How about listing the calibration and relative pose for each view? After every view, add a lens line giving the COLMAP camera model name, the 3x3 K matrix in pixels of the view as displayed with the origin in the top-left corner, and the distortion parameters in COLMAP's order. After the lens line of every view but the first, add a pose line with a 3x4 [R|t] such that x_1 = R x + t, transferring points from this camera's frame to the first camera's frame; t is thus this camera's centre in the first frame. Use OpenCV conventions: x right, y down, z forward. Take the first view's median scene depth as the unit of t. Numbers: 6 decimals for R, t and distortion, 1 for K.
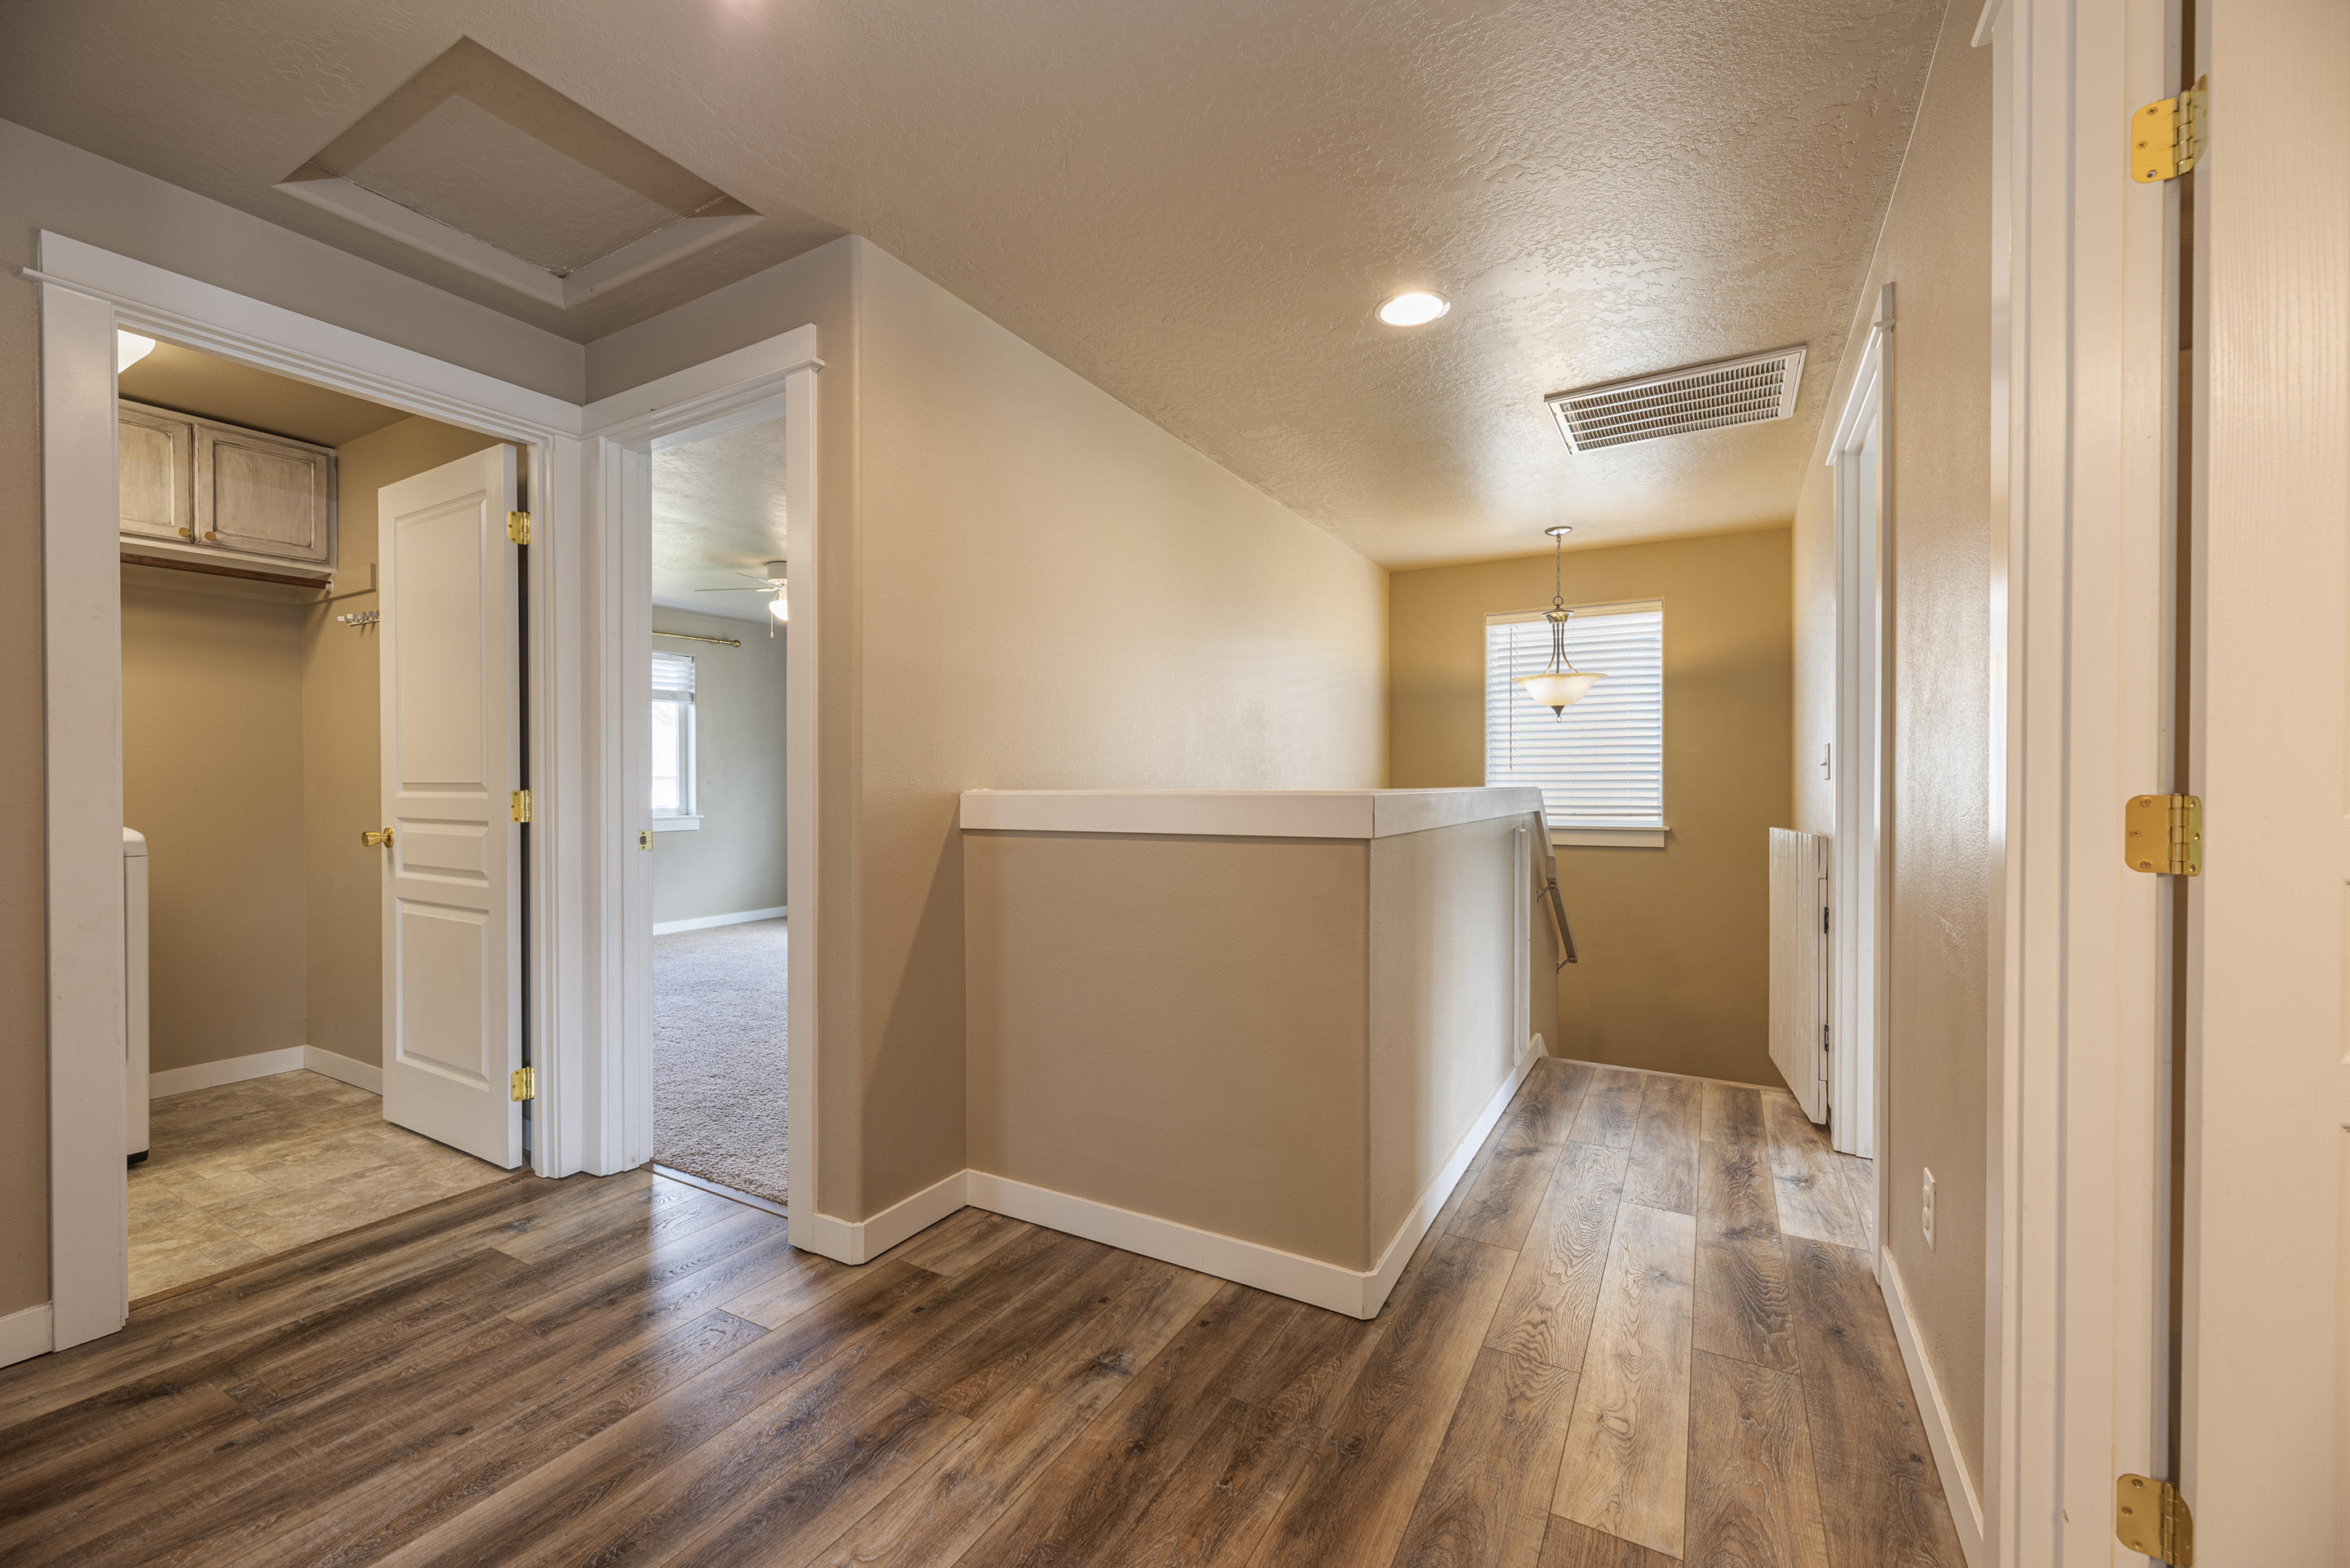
lens RADIAL K [[946.3, 0, 1175.0], [0, 946.3, 783.7], [0, 0, 1]] dist [-0.002549, -0.000400]
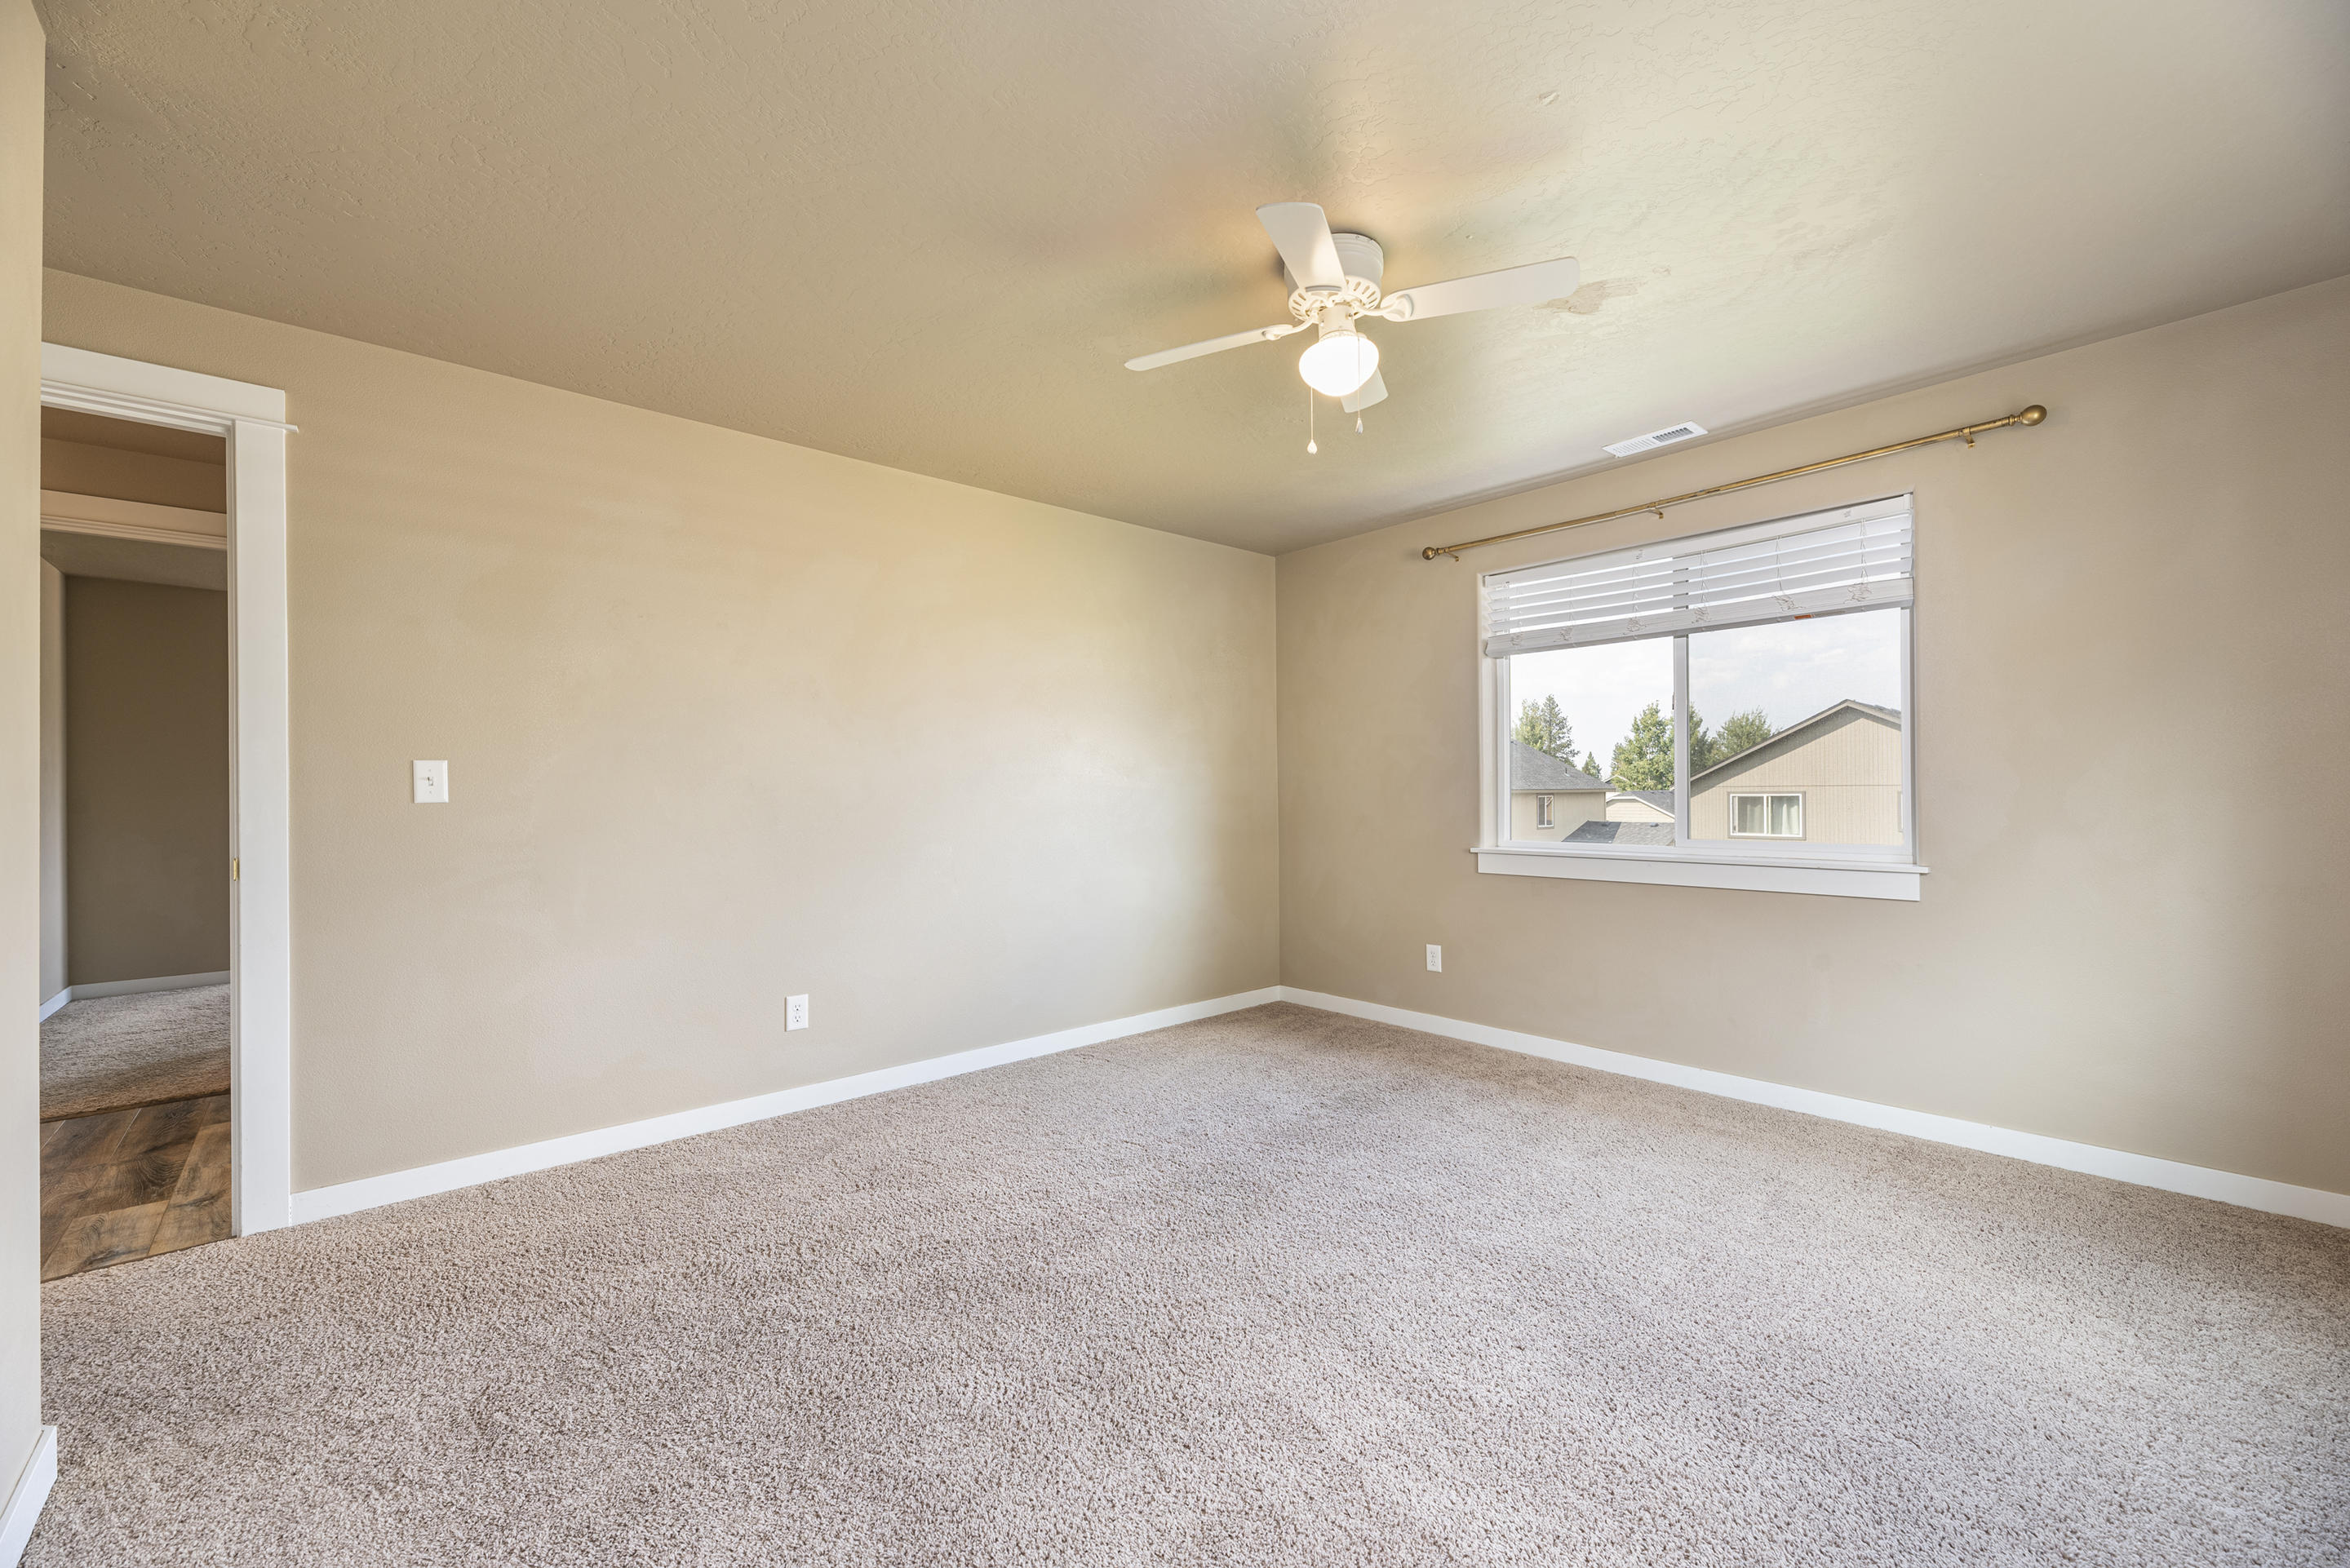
lens RADIAL K [[946.3, 0, 1168.5], [0, 946.3, 789.7], [0, 0, 1]] dist [-0.002549, -0.000400]
pose [[-0.330551, 0.007491, -0.943759, -0.006450], [0.012414, 0.999917, 0.003588, -0.019722], [0.943707, -0.010529, -0.330616, 2.021488]]
